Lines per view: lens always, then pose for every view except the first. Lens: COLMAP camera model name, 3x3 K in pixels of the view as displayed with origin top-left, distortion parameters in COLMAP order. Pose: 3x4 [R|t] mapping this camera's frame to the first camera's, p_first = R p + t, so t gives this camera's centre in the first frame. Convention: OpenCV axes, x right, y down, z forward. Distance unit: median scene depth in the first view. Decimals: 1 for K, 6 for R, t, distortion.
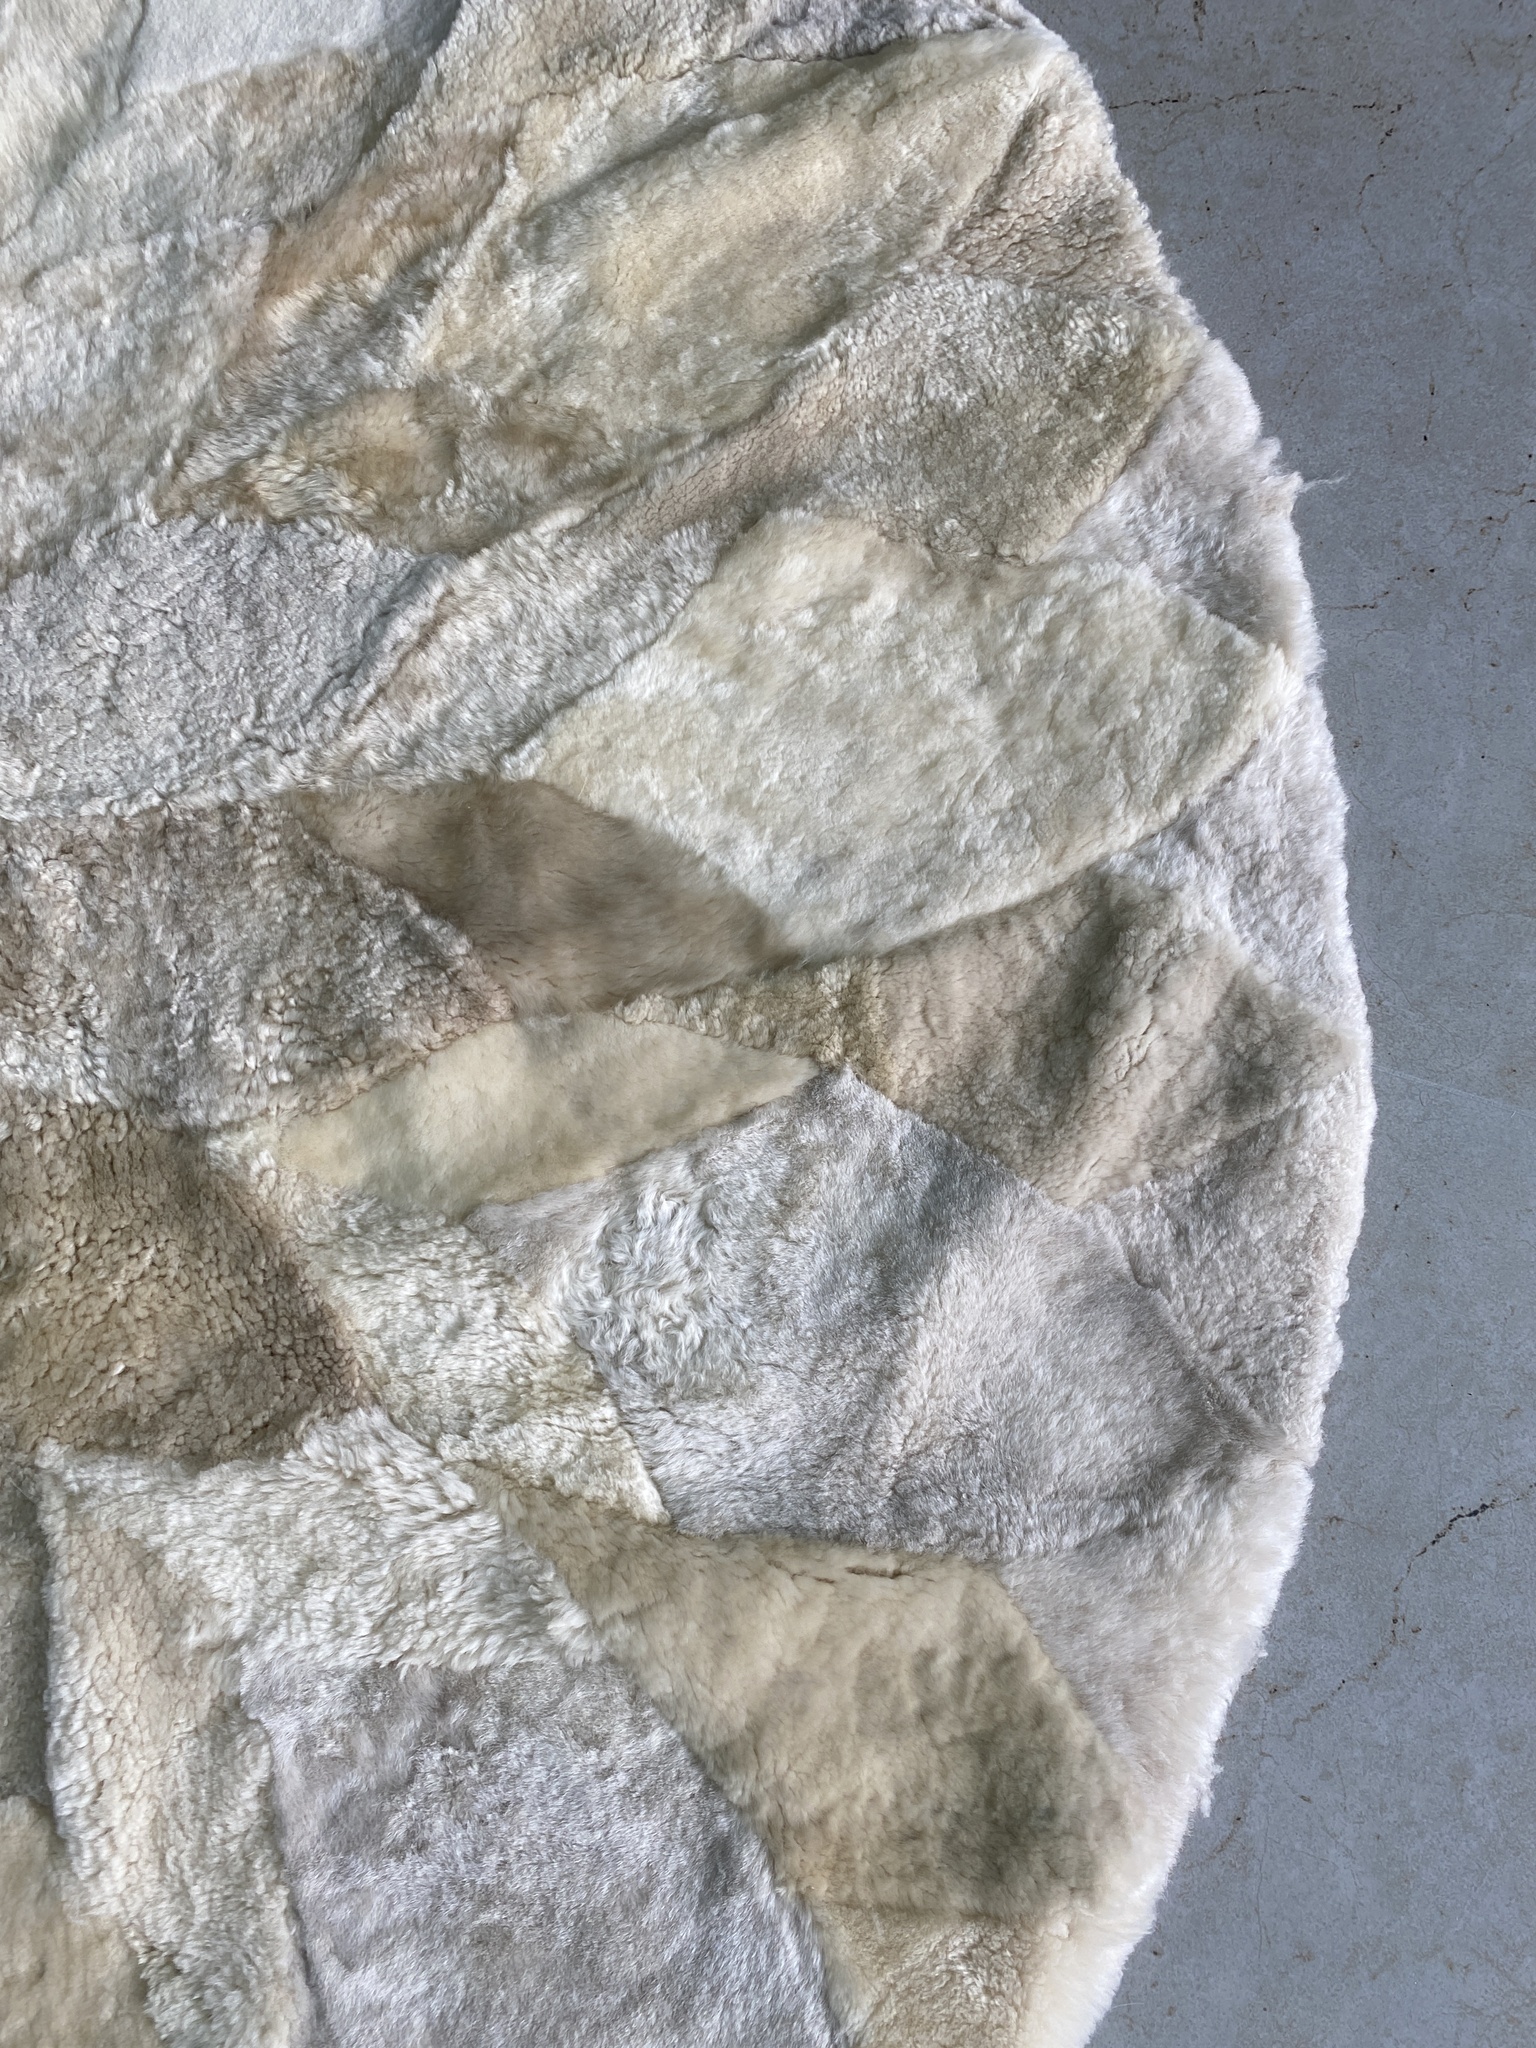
lens RADIAL K [[1549.8, 0, 750.8], [0, 1549.8, 1020.6], [0, 0, 1]] dist [0.034364, -0.042177]
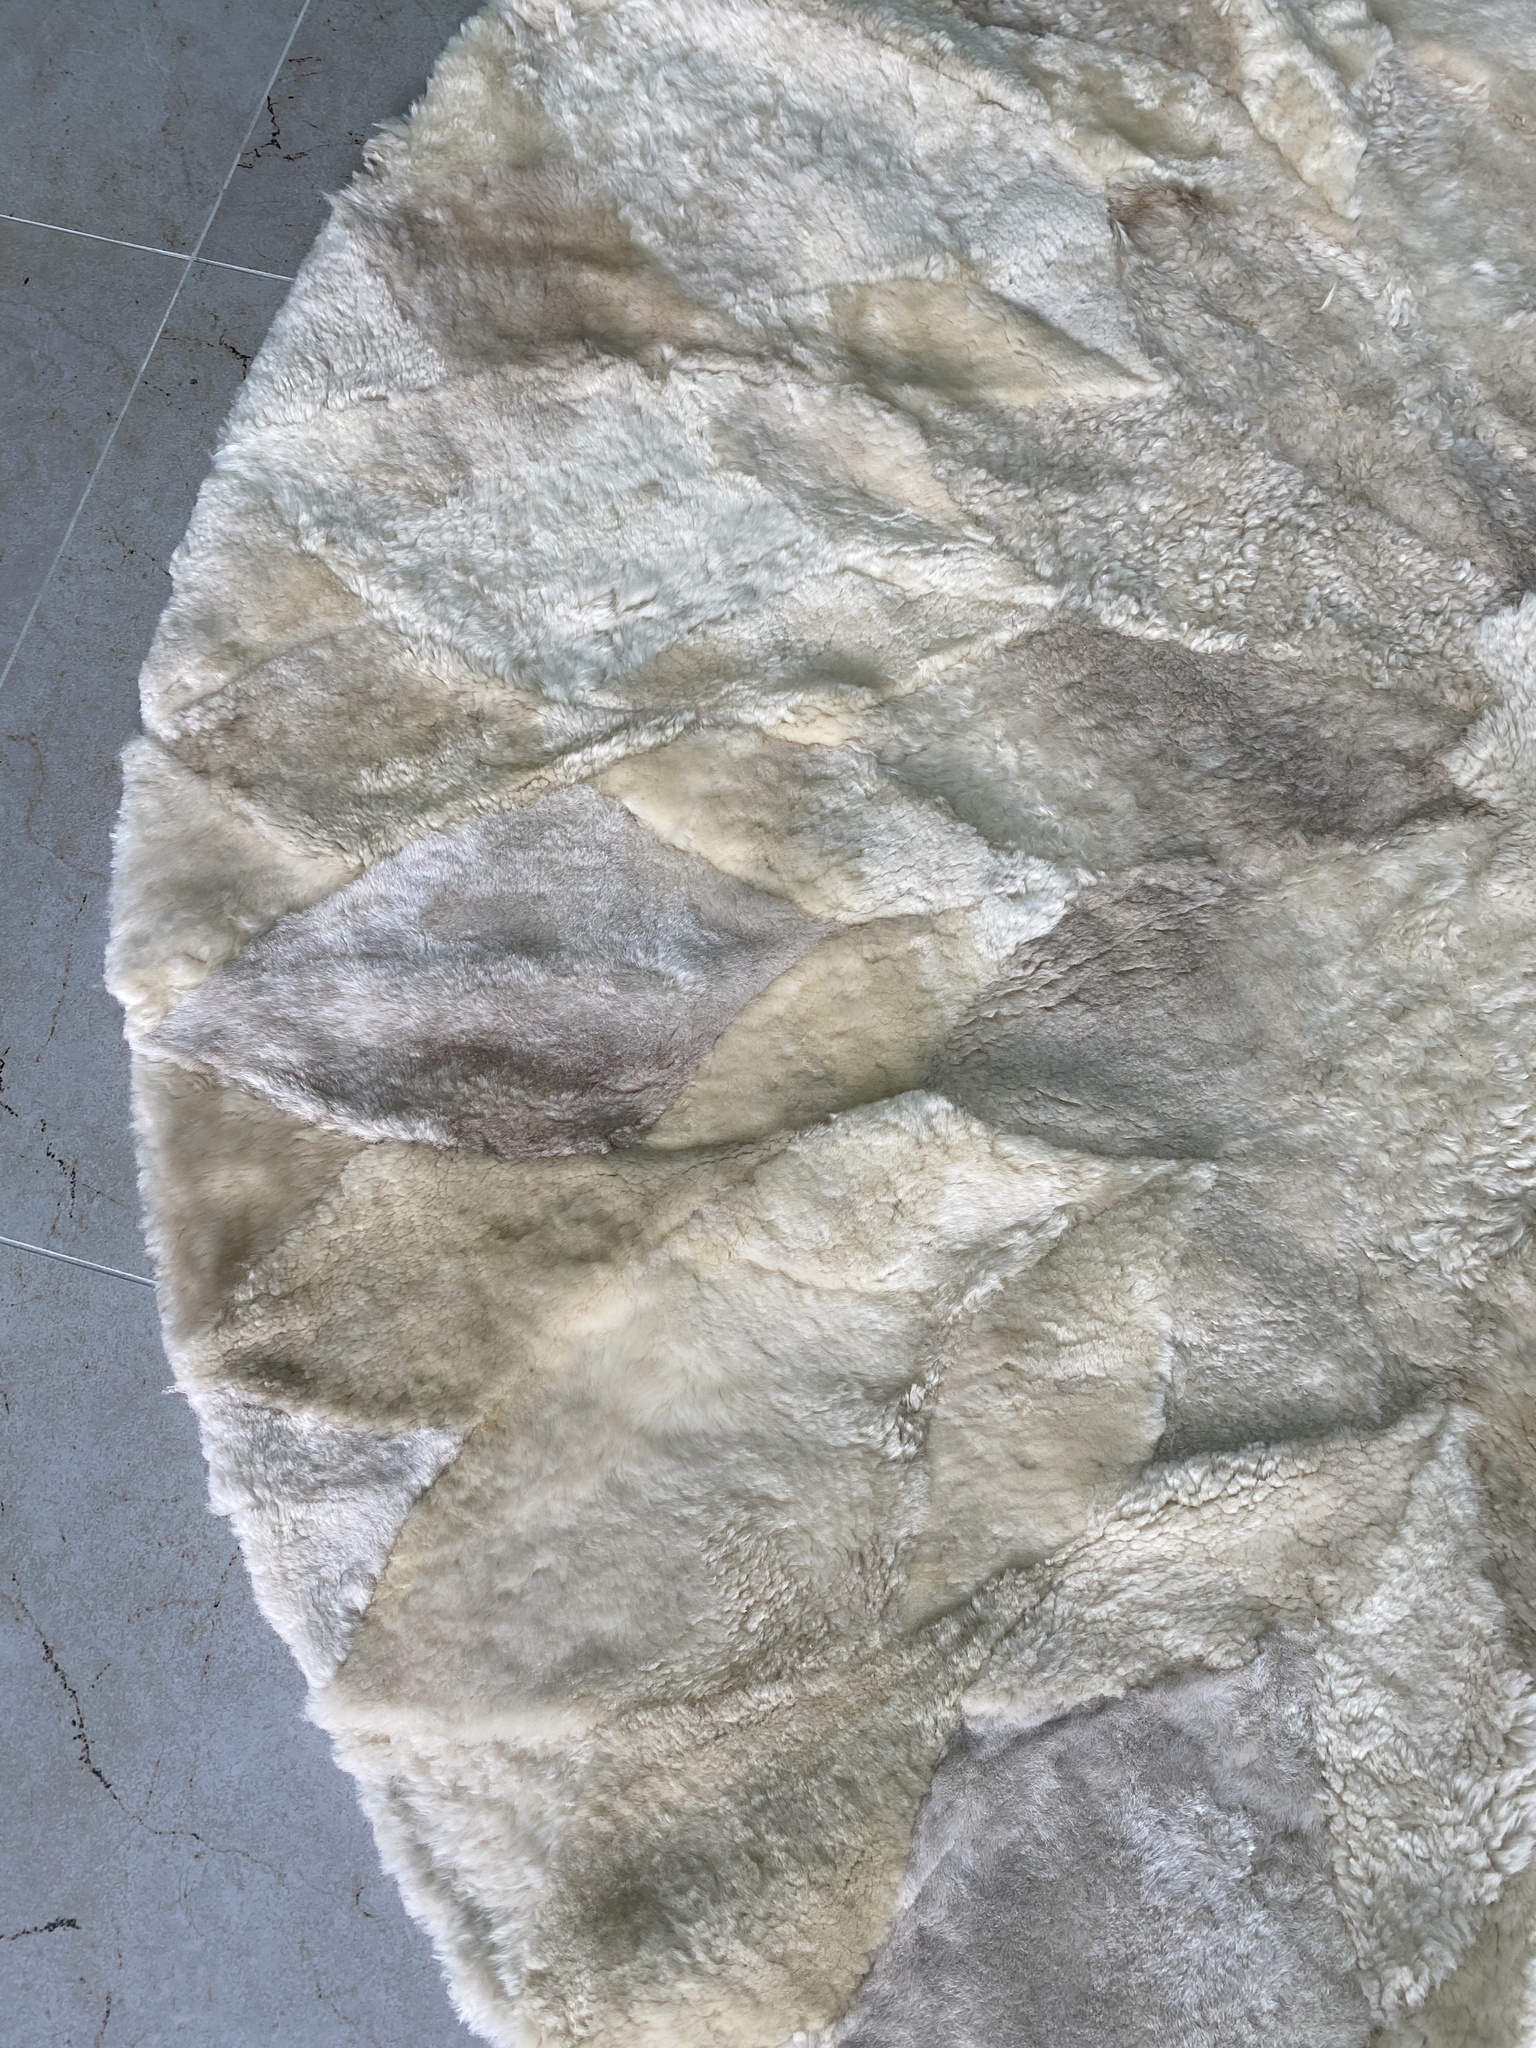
lens RADIAL K [[1549.8, 0, 751.2], [0, 1549.8, 1030.2], [0, 0, 1]] dist [0.034364, -0.042177]
pose [[0.041382, 0.966966, -0.251525, -0.435197], [-0.979630, 0.088777, 0.180122, 0.515566], [0.196501, 0.238948, 0.950942, -0.172759]]
